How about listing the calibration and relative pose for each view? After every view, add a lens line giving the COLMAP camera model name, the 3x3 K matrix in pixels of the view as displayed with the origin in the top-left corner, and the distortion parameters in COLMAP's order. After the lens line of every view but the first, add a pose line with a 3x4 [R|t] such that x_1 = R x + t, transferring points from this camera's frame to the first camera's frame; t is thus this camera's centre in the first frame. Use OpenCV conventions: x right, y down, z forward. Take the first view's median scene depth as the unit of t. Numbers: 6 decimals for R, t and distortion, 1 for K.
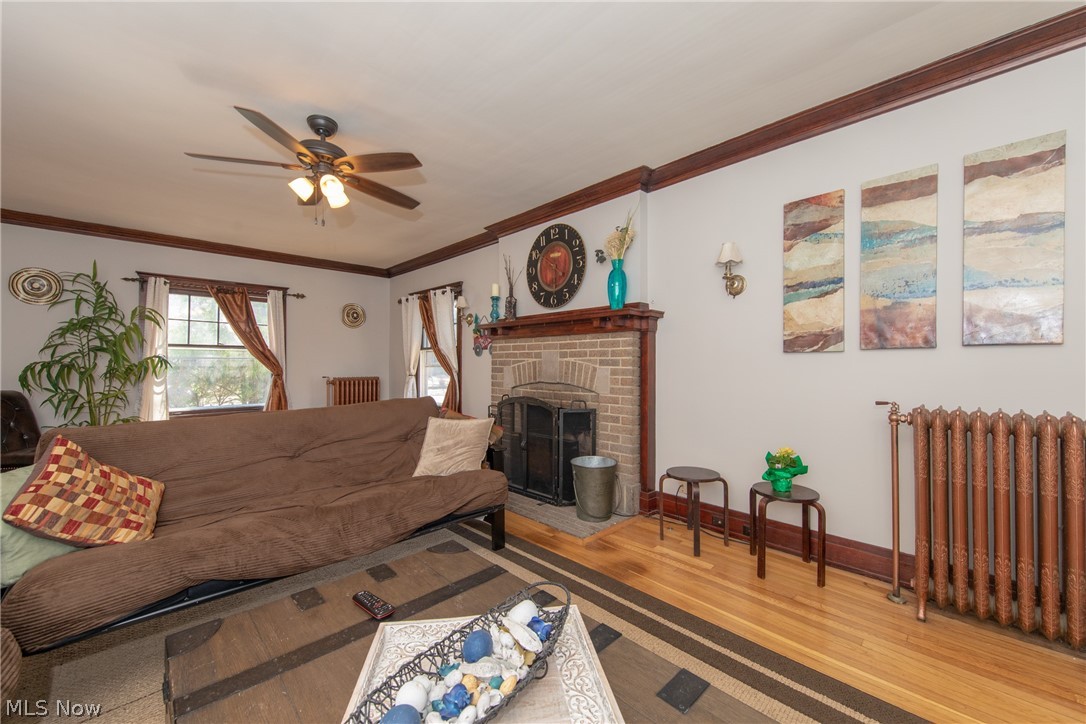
lens RADIAL K [[416.7, 0, 557.8], [0, 416.7, 353.7], [0, 0, 1]] dist [0.001339, 0.000144]
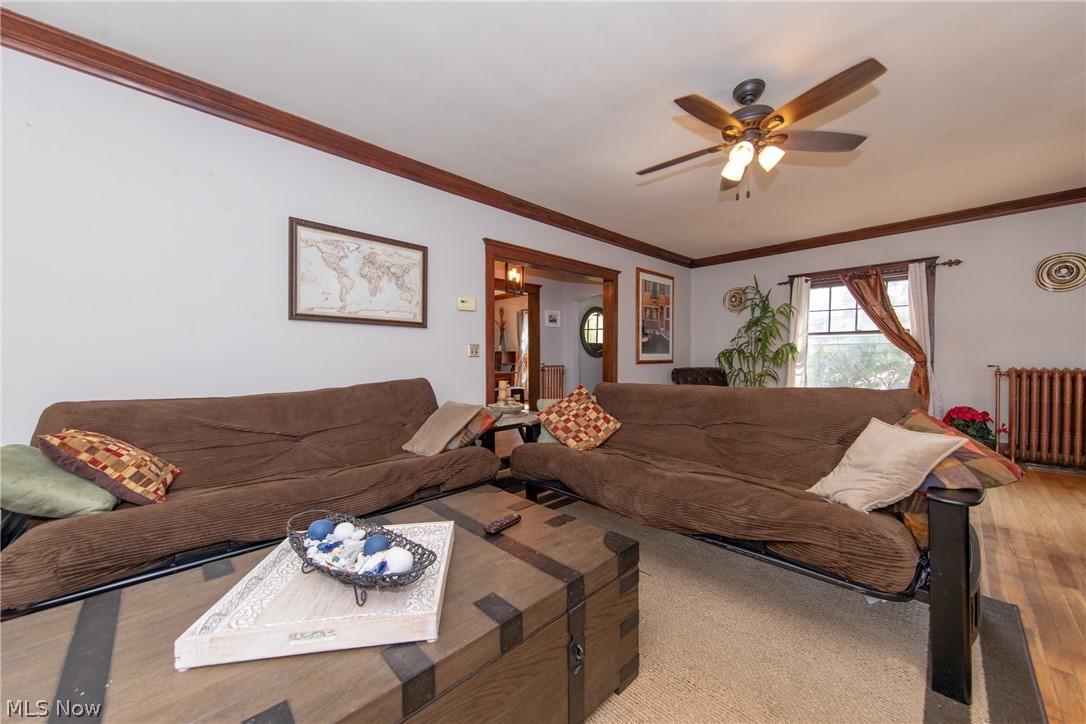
lens RADIAL K [[398.6, 0, 543.0], [0, 398.6, 362.0], [0, 0, 1]] dist [0.000622, 0.000015]
pose [[-0.017103, 0.014590, -0.999747, 0.225917], [0.026779, 0.999542, 0.014129, 0.026539], [0.999495, -0.026531, -0.017486, 0.336401]]
